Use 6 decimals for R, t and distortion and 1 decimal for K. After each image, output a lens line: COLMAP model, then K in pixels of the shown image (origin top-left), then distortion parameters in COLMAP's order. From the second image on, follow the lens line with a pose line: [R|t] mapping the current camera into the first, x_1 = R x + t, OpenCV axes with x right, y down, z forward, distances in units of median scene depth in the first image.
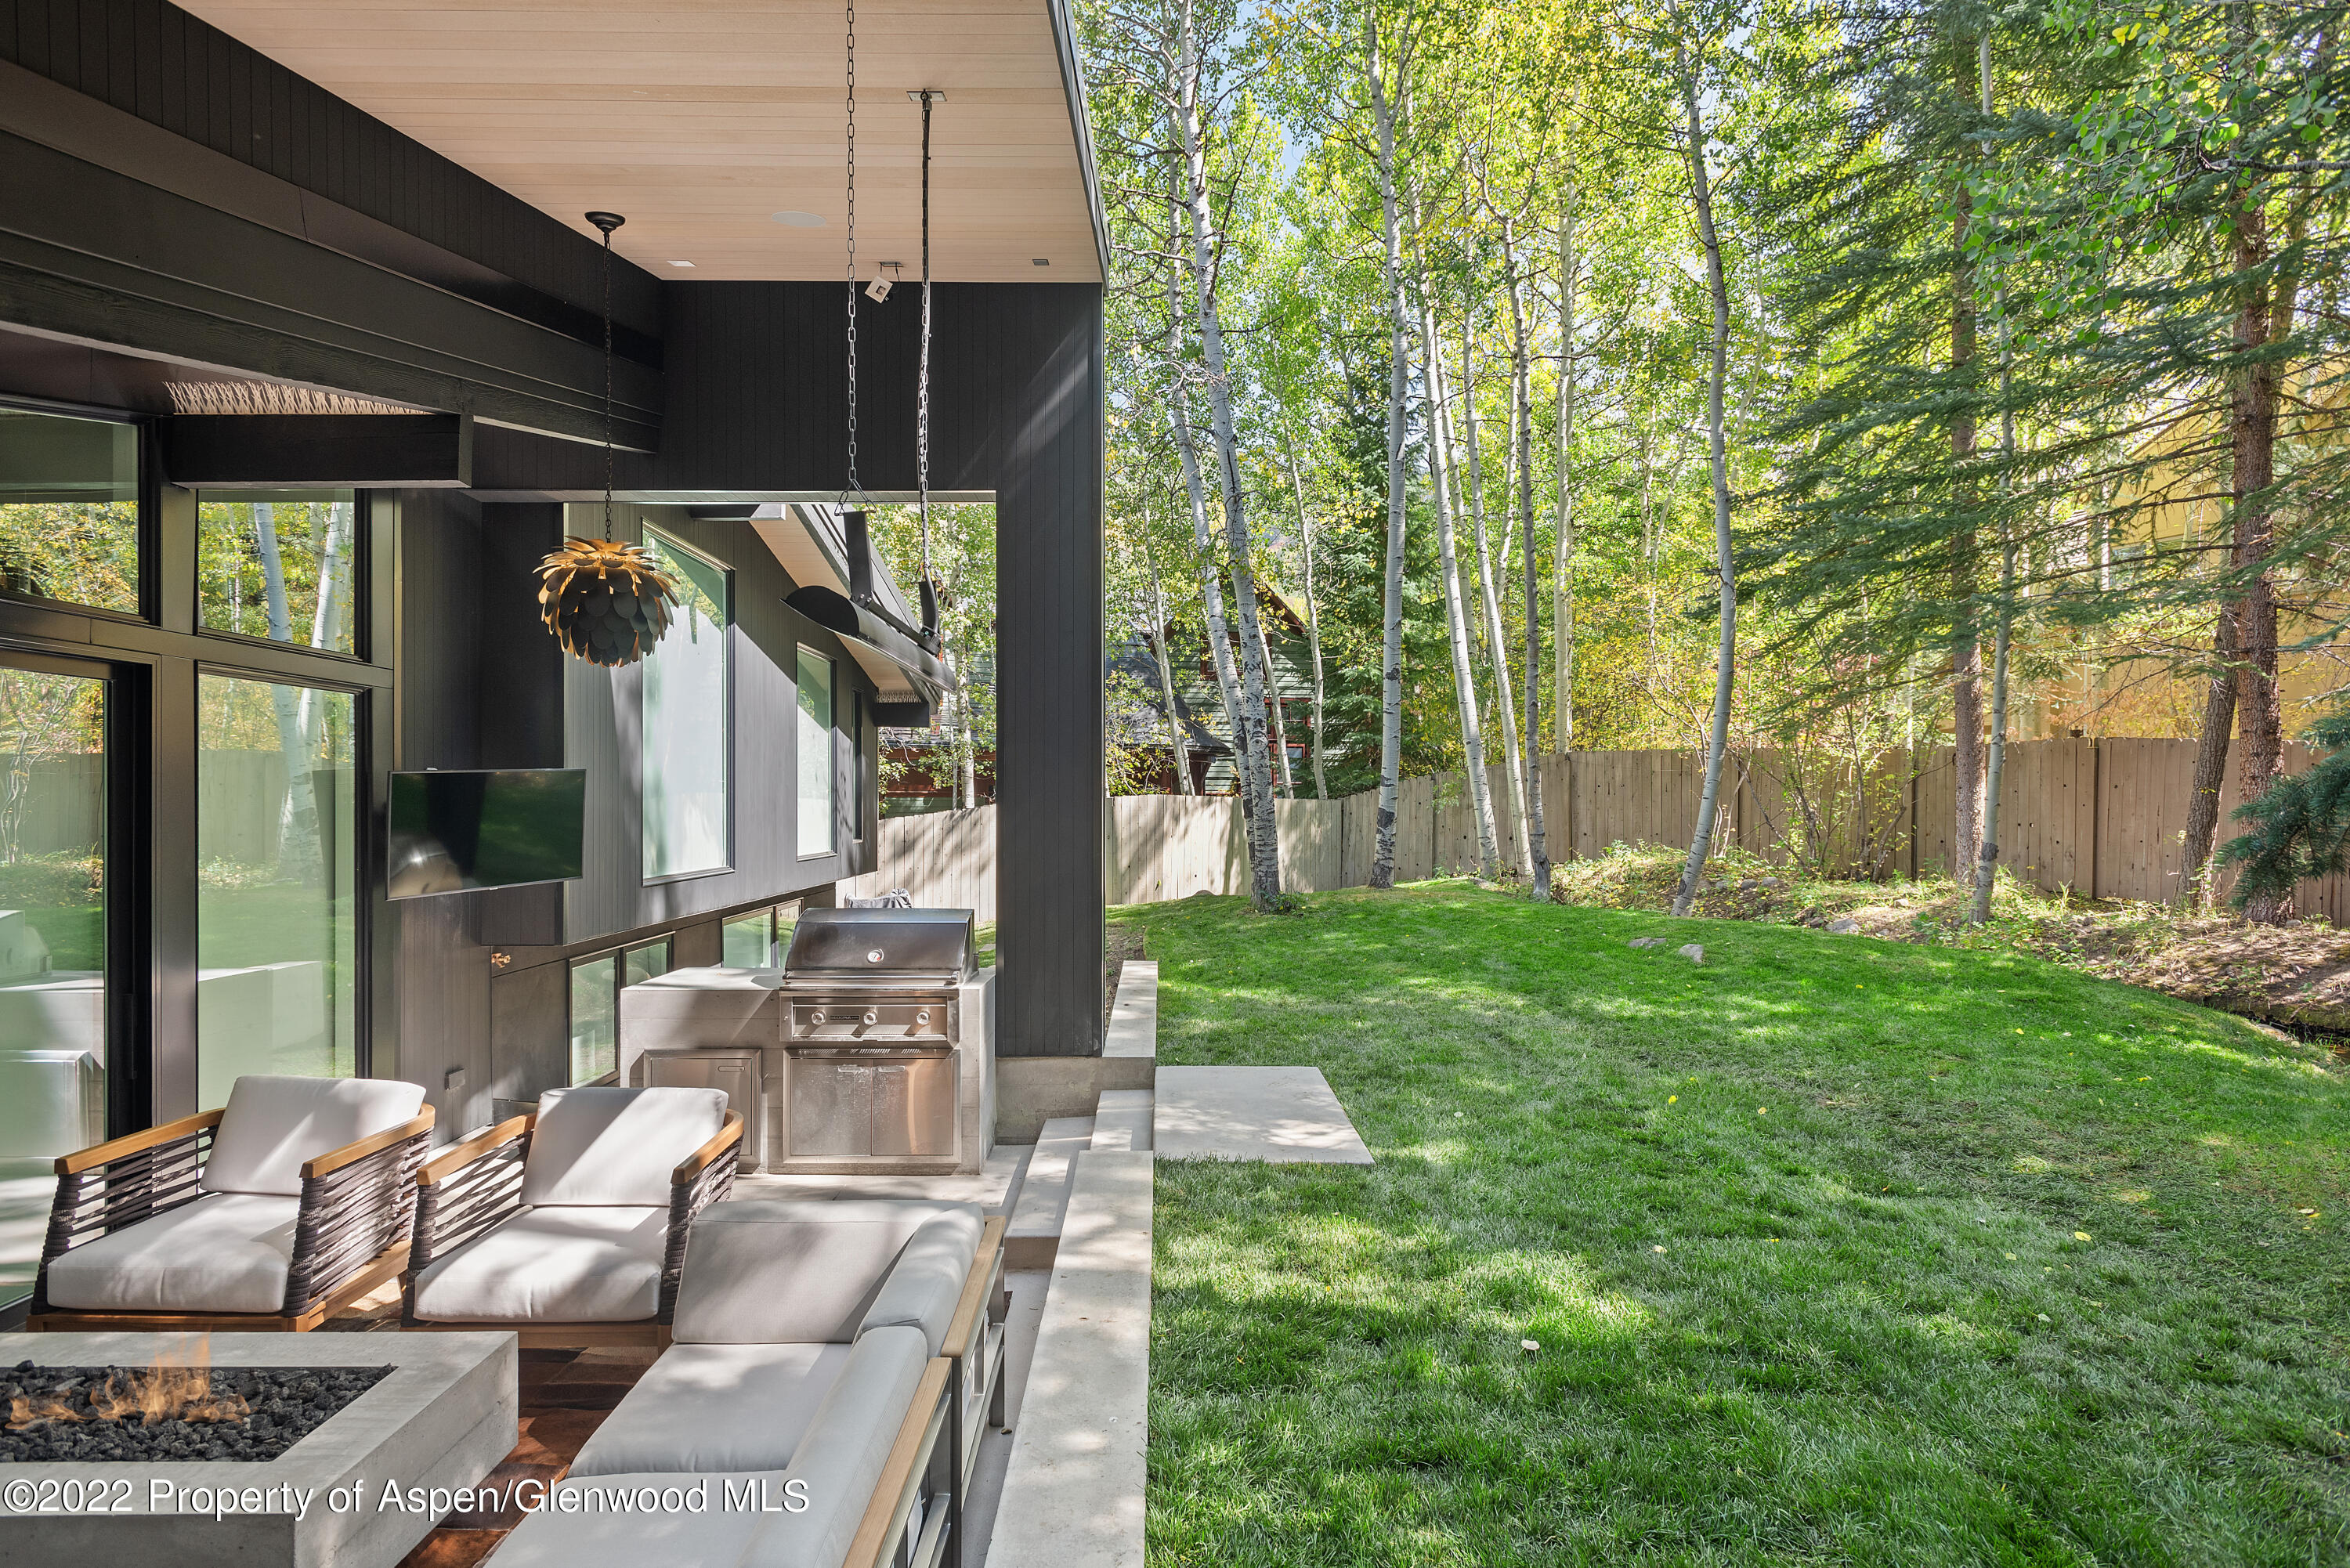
lens RADIAL K [[1216.7, 0, 1175.0], [0, 1216.7, 784.0], [0, 0, 1]] dist [0.020381, -0.011899]
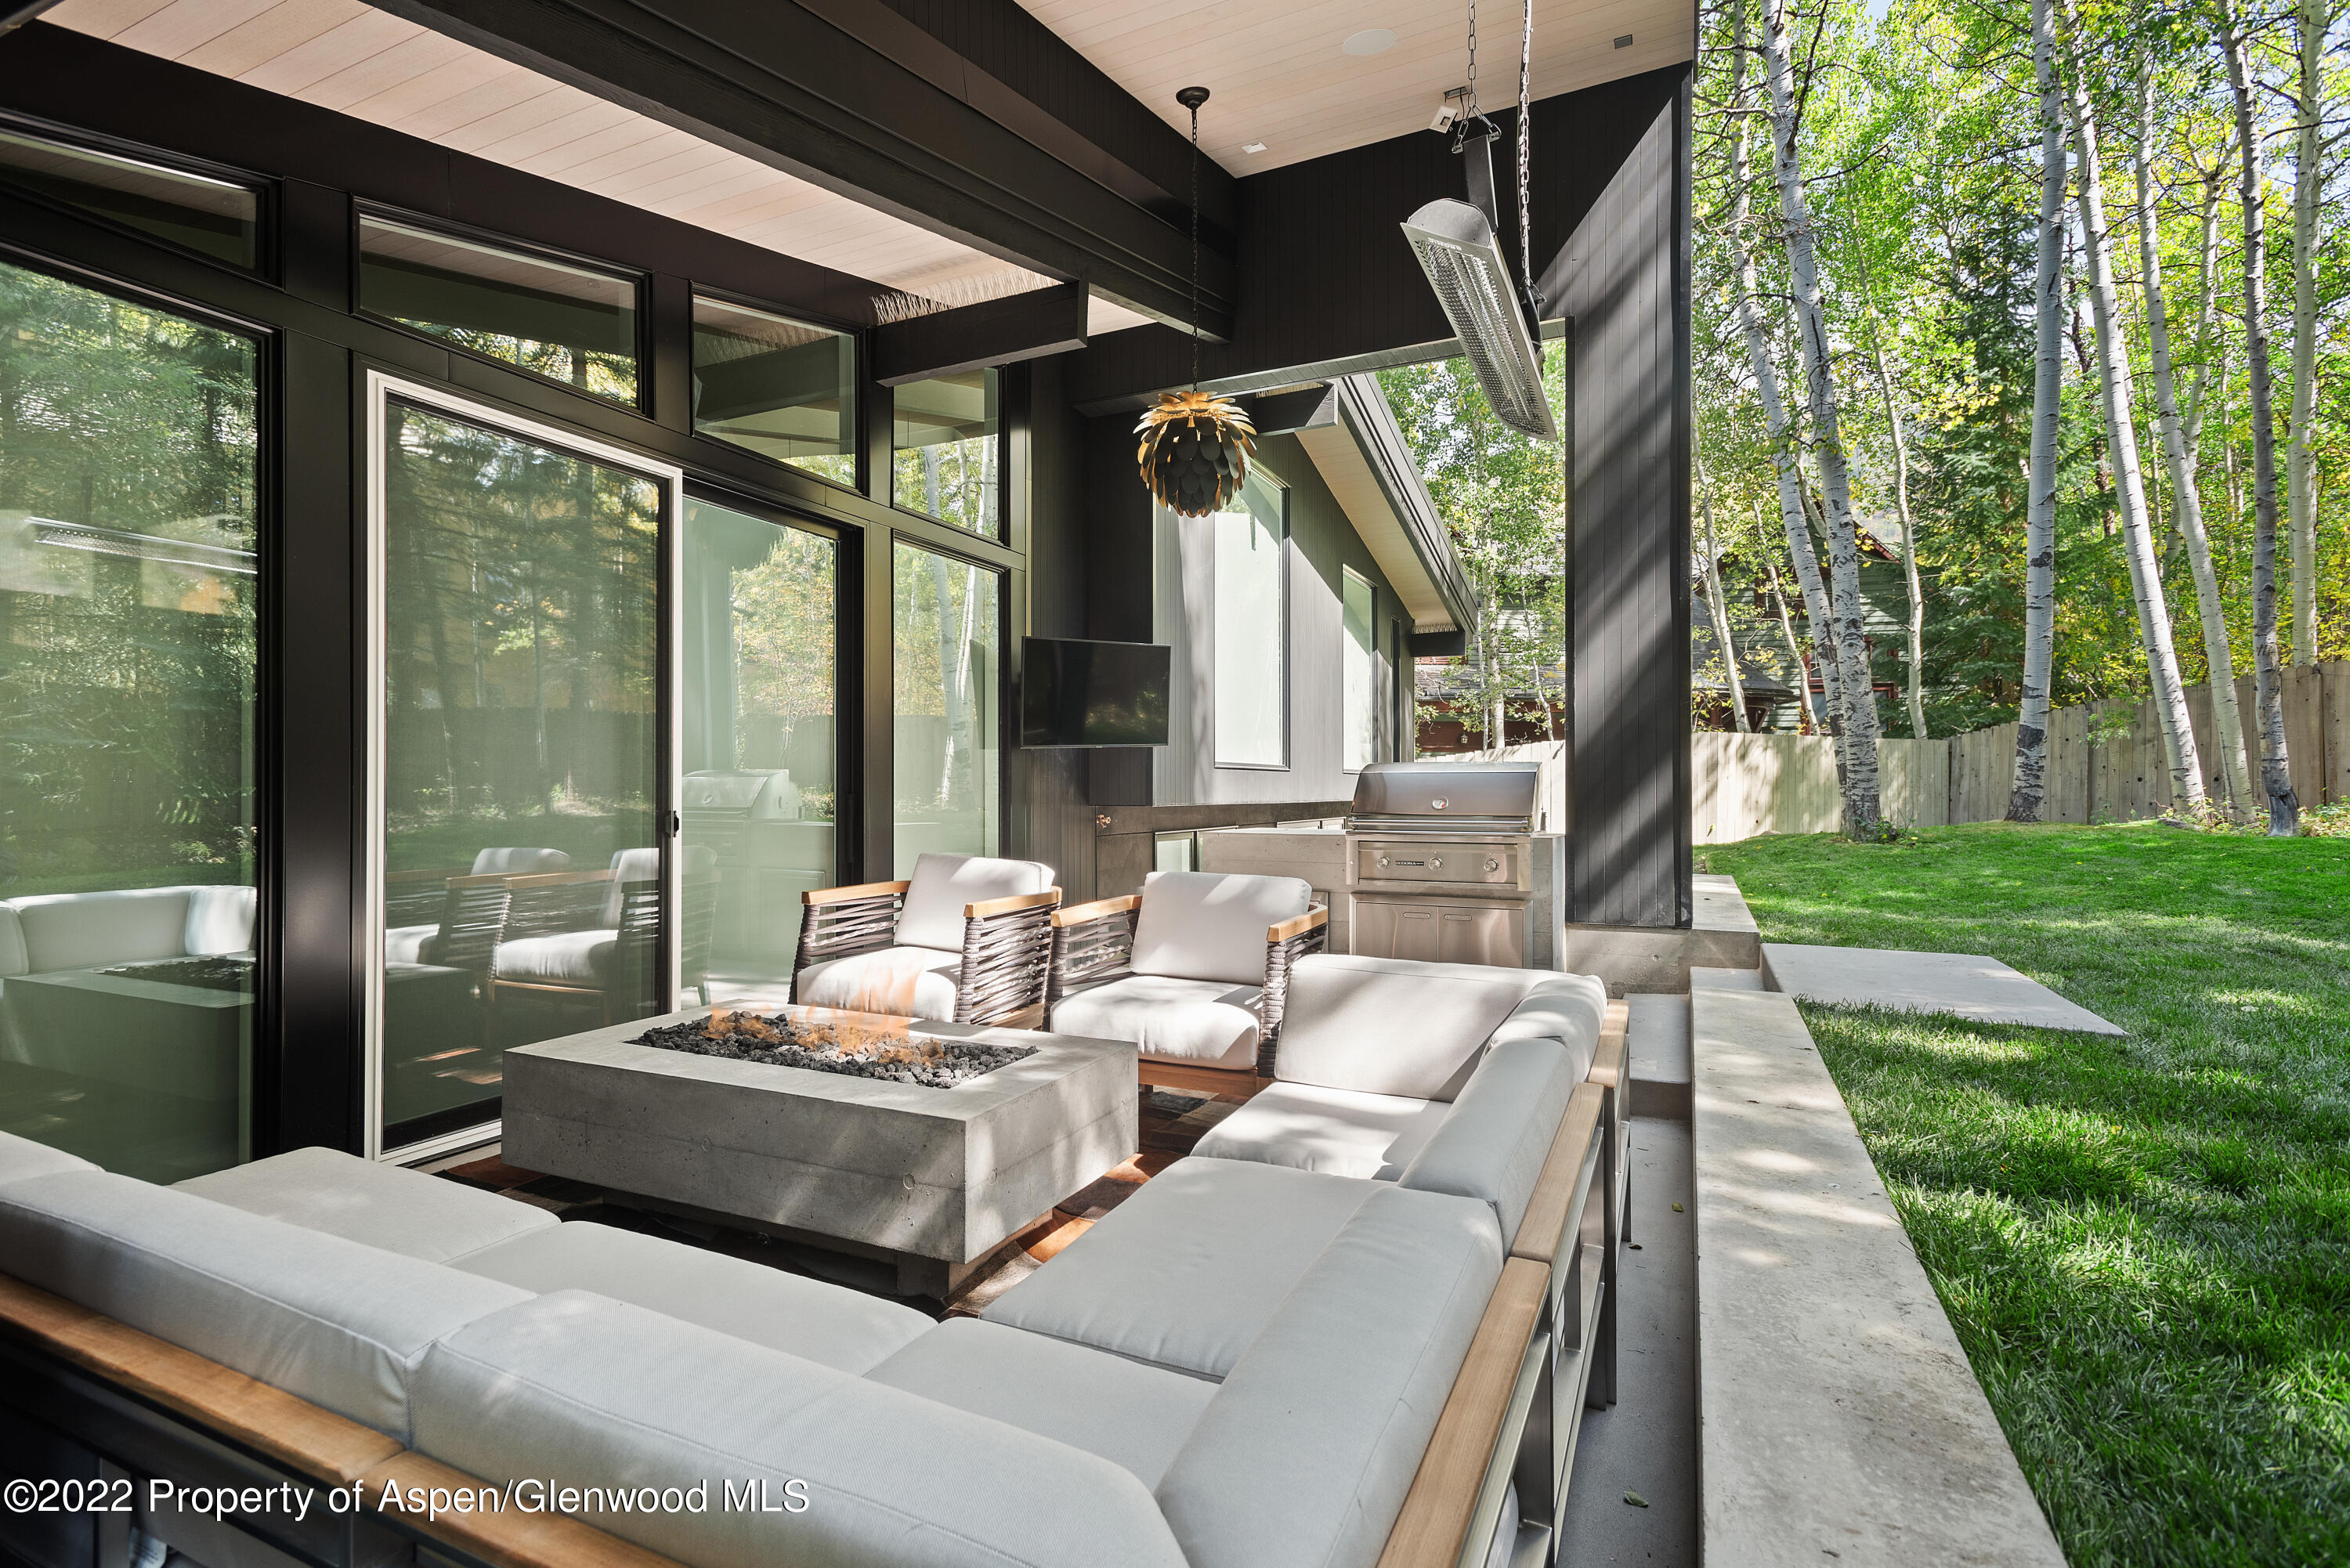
lens RADIAL K [[1125.3, 0, 1136.1], [0, 1125.3, 780.3], [0, 0, 1]] dist [0.008932, 0.000083]
pose [[0.895463, -0.006250, -0.445092, -0.055277], [0.002601, 0.999958, -0.008807, 0.116912], [0.445128, 0.006729, 0.895442, 0.070501]]
